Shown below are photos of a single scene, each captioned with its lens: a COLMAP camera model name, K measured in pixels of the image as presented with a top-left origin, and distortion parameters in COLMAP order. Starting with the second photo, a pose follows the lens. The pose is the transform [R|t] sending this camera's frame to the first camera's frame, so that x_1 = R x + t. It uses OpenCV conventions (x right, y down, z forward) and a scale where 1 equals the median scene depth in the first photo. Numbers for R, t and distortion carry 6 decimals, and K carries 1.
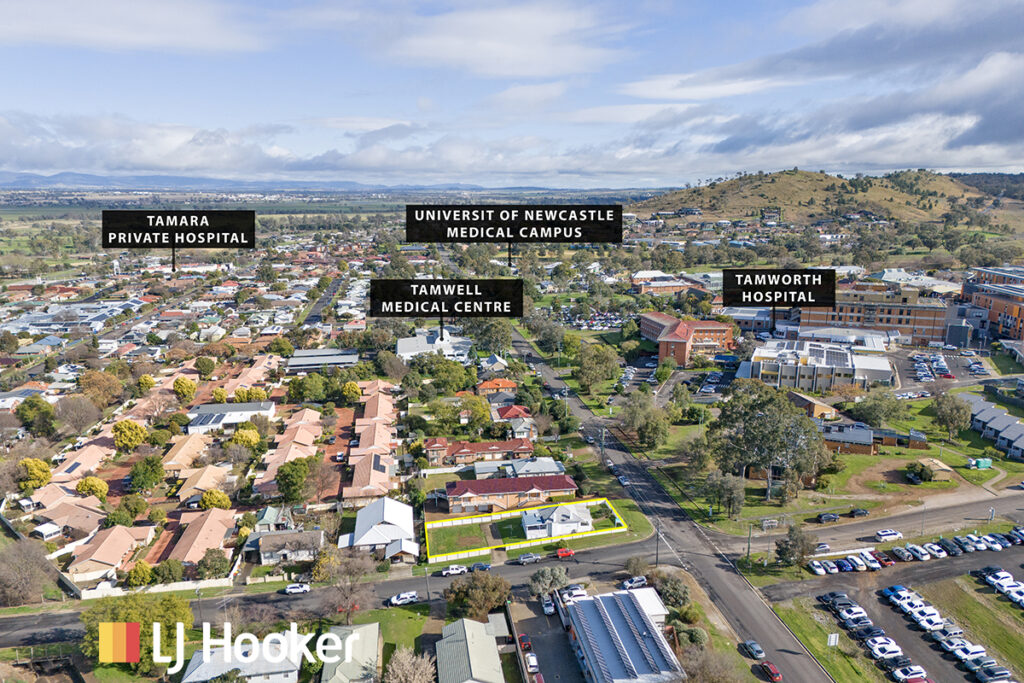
lens RADIAL K [[769.6, 0, 512.0], [0, 769.6, 341.5], [0, 0, 1]] dist [0.006480, 0.002723]
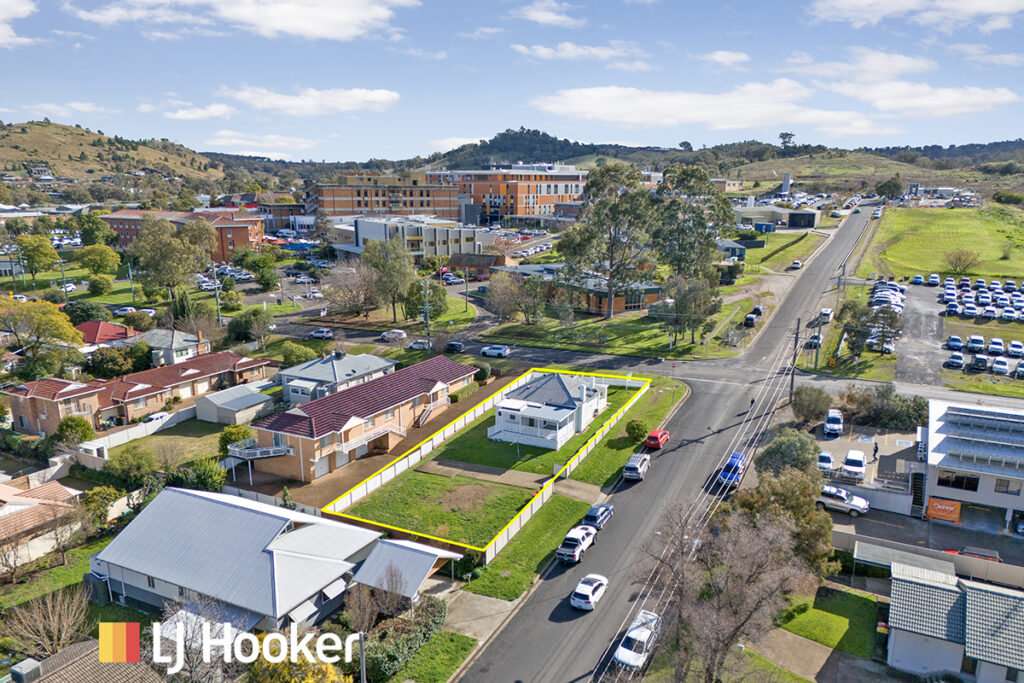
lens RADIAL K [[769.6, 0, 512.0], [0, 769.6, 341.5], [0, 0, 1]] dist [0.006480, 0.002723]
pose [[0.571750, -0.155205, 0.805614, -0.195367], [0.152286, 0.984956, 0.081678, 0.075557], [-0.806171, 0.075984, 0.586784, 0.382485]]
